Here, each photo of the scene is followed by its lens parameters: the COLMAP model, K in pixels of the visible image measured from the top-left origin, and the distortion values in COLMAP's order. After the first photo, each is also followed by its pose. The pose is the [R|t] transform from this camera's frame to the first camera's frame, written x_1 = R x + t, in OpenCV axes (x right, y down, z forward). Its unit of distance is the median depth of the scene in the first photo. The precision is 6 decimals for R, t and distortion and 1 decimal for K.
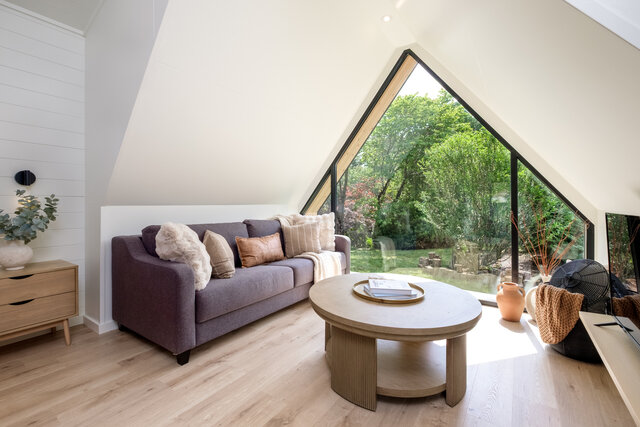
lens RADIAL K [[300.8, 0, 341.5], [0, 300.8, 199.8], [0, 0, 1]] dist [-0.001323, -0.001867]
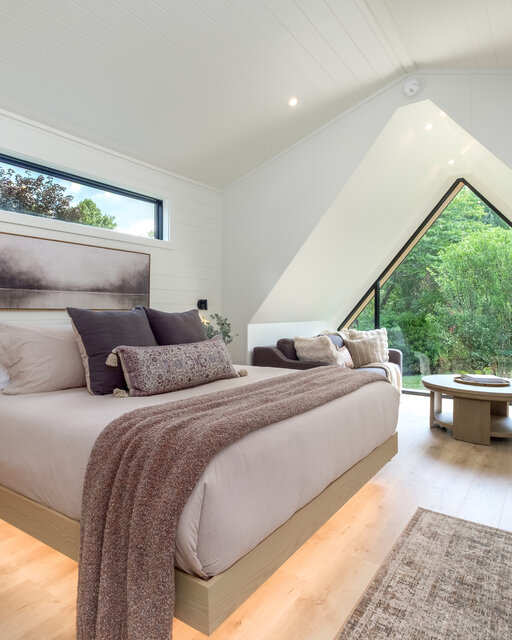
lens RADIAL K [[425.6, 0, 255.9], [0, 425.6, 315.4], [0, 0, 1]] dist [0.003811, 0.000455]
pose [[0.997517, -0.007344, -0.070042, -0.669369], [0.008272, 0.999882, 0.012959, -0.045660], [0.069938, -0.013506, 0.997460, -0.964661]]
